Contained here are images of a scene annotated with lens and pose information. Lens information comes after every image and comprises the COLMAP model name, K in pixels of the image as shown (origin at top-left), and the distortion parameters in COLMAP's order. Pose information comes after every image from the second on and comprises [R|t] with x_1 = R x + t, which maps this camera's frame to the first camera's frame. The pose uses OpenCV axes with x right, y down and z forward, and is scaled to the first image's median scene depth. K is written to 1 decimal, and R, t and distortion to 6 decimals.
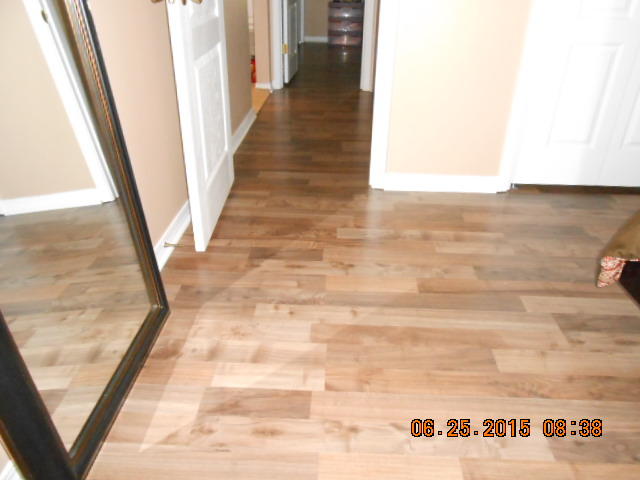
lens RADIAL K [[502.3, 0, 319.5], [0, 502.3, 240.2], [0, 0, 1]] dist [-0.021642, 0.017650]
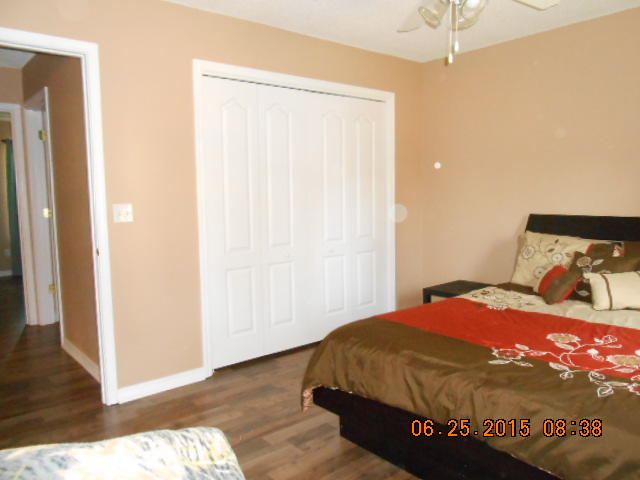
lens RADIAL K [[502.3, 0, 320.6], [0, 502.3, 235.0], [0, 0, 1]] dist [-0.021642, 0.017650]
pose [[0.728235, -0.084242, 0.680131, -0.436831], [0.343743, 0.903453, -0.256152, 0.008358], [-0.592887, 0.420329, 0.686883, -0.378737]]
